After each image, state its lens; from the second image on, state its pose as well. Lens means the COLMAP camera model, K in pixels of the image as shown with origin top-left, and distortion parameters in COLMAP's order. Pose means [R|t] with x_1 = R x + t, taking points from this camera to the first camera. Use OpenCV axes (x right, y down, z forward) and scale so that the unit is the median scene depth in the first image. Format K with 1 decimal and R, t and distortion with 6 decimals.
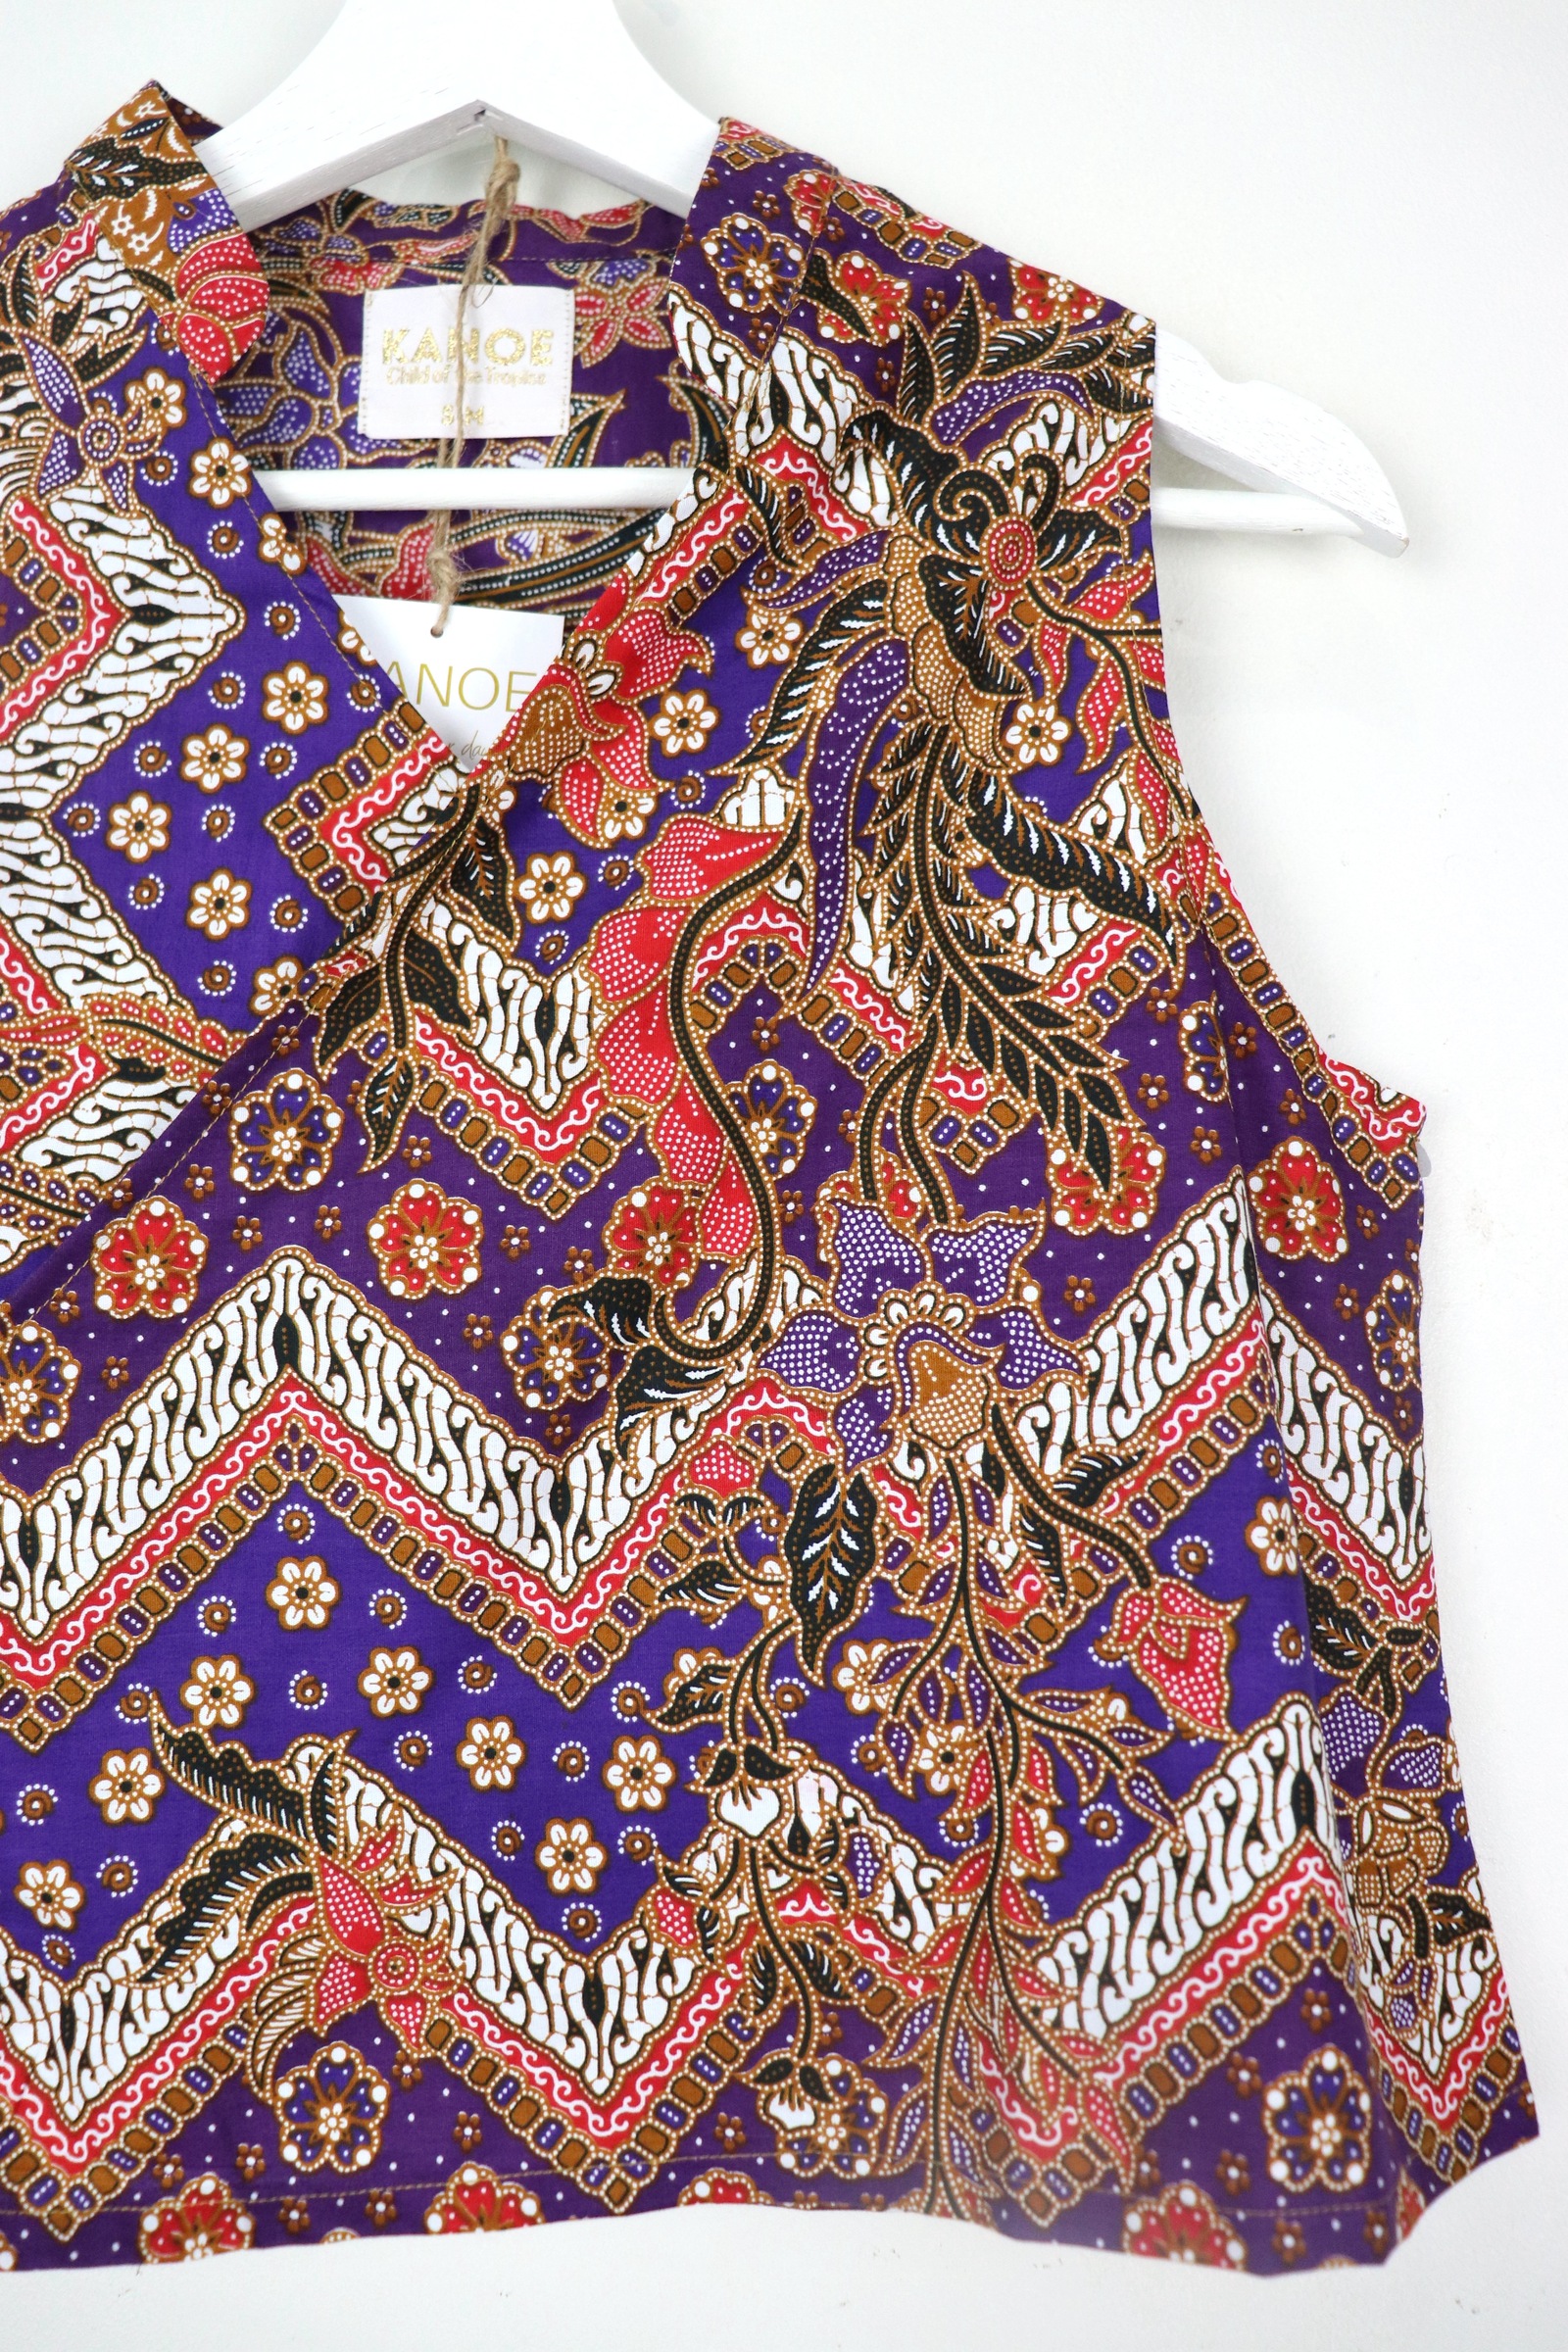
lens RADIAL K [[1891.5, 0, 773.7], [0, 1891.5, 1174.6], [0, 0, 1]] dist [-0.186128, 0.143453]
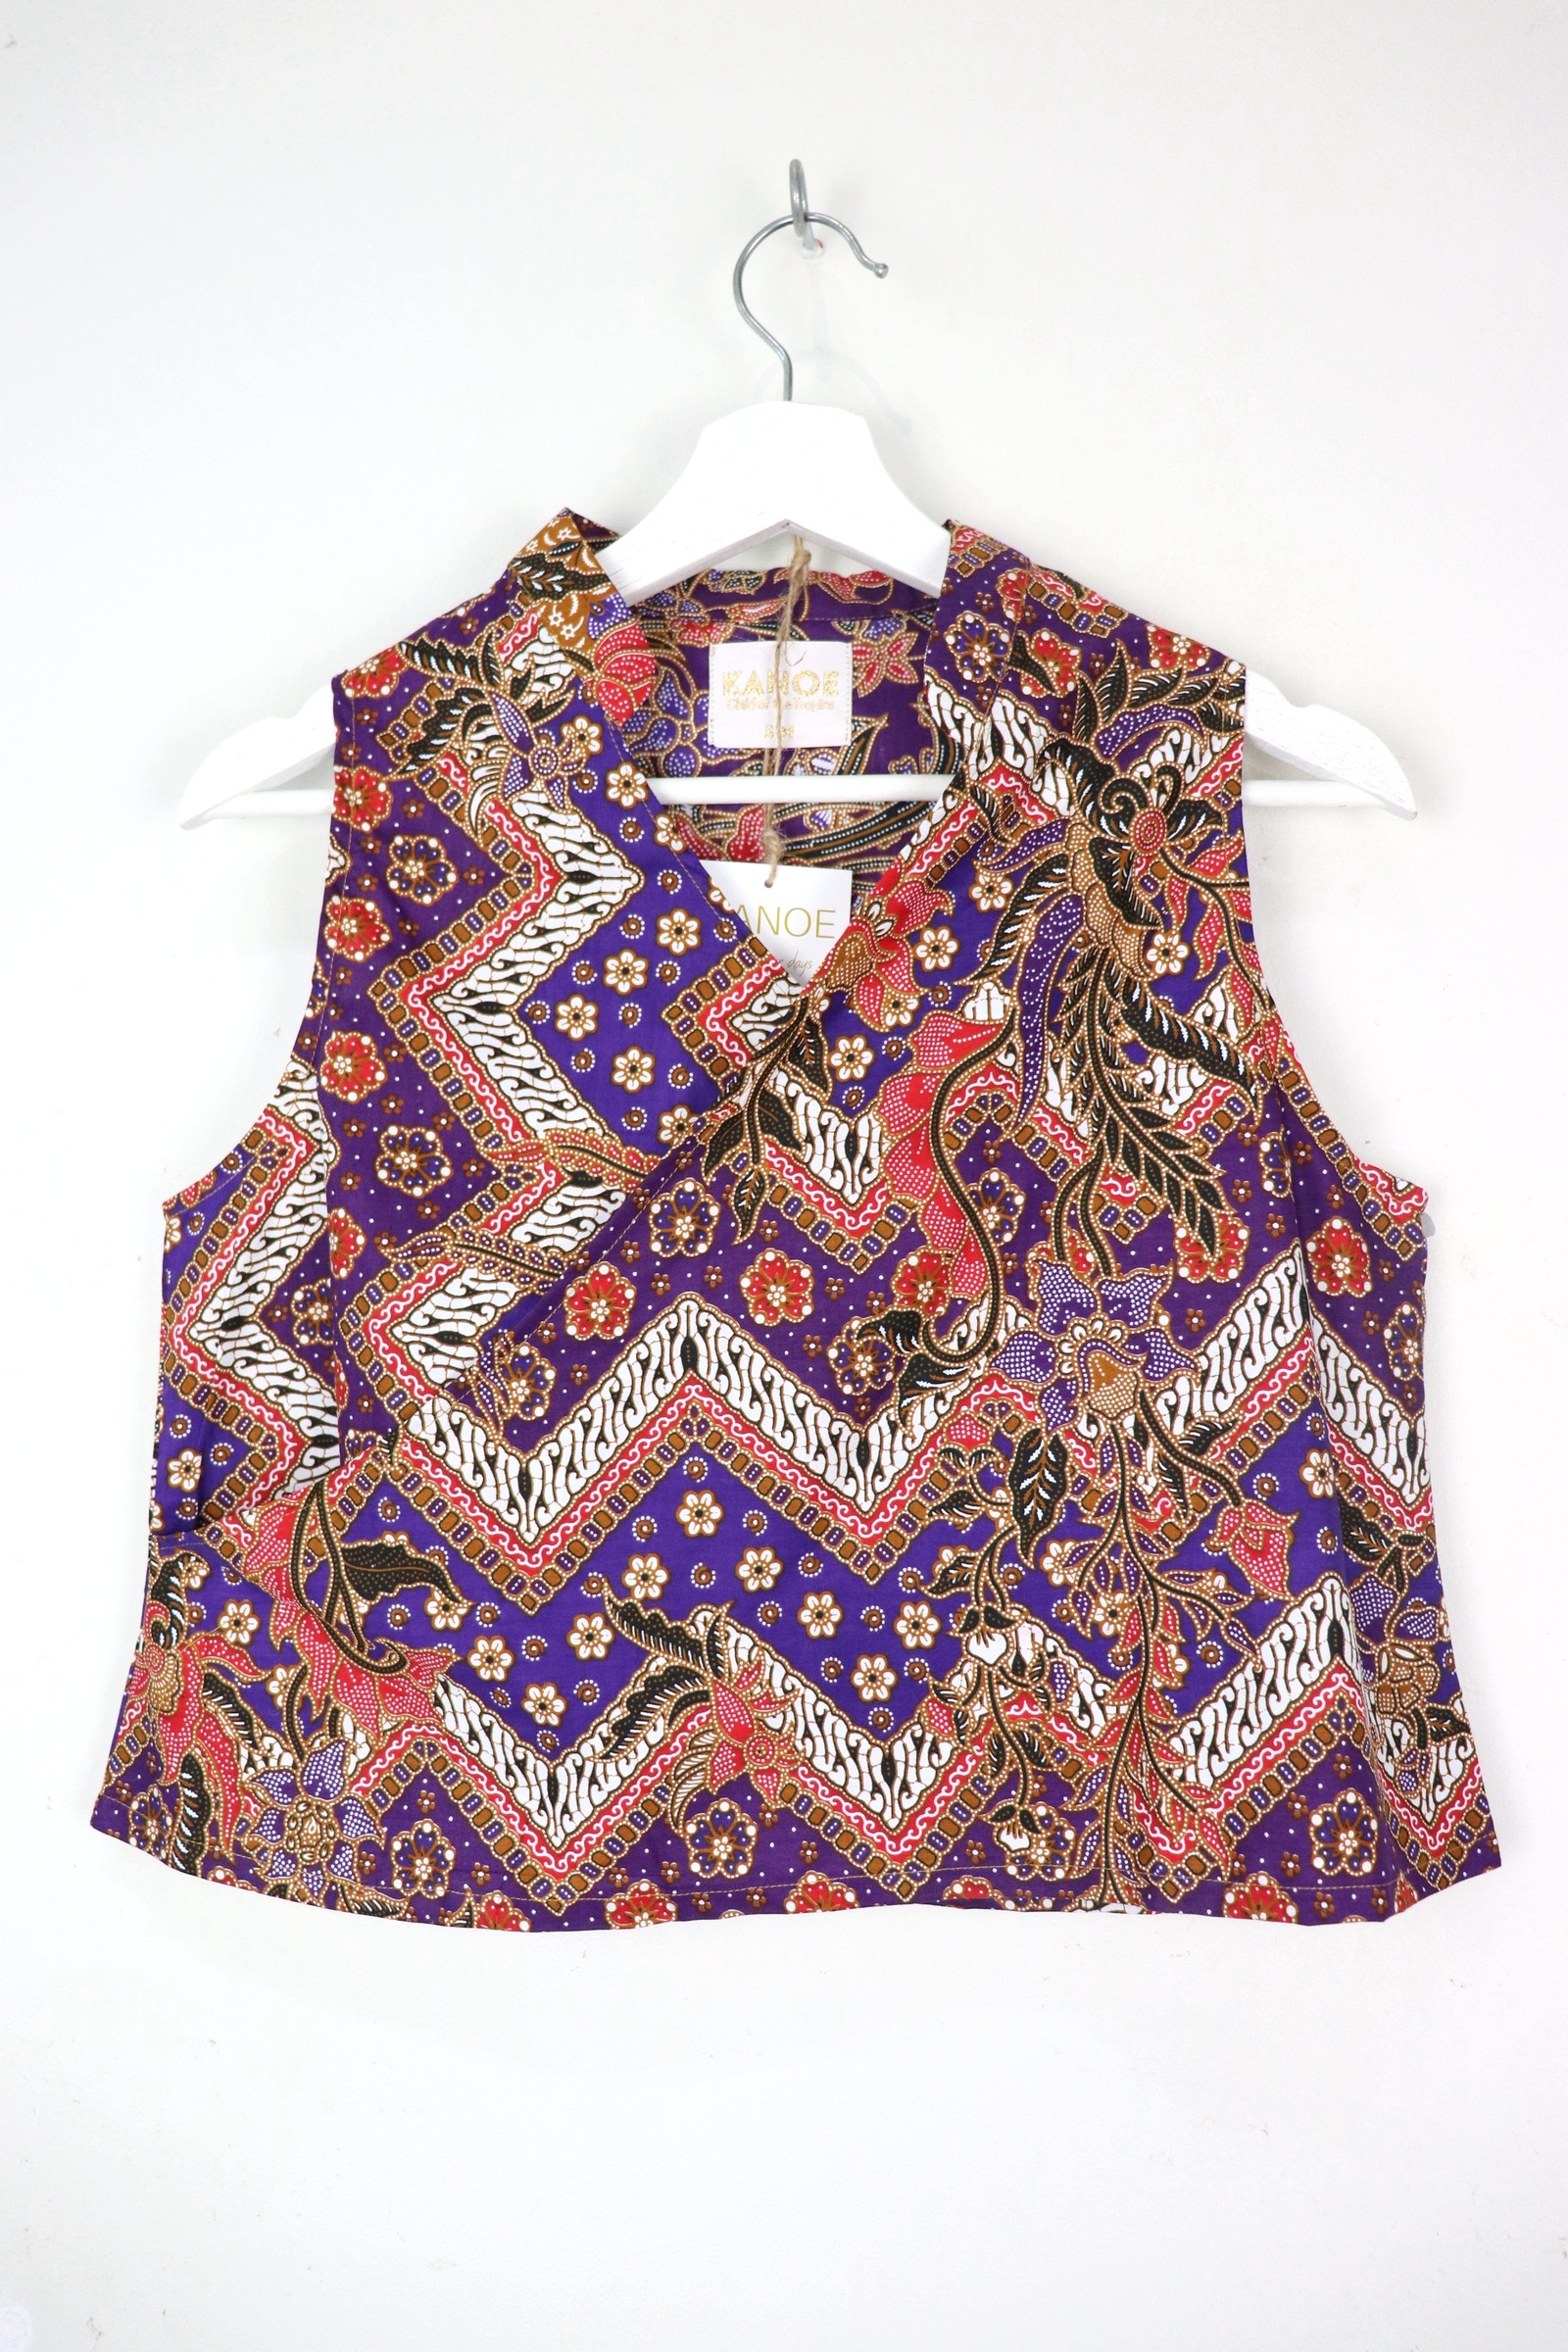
lens RADIAL K [[1891.5, 0, 773.7], [0, 1891.5, 1174.6], [0, 0, 1]] dist [-0.186128, 0.143453]
pose [[0.996809, -0.010623, -0.079120, -0.062362], [0.012335, 0.999699, 0.021189, -0.093605], [0.078871, -0.022097, 0.996640, -0.571584]]
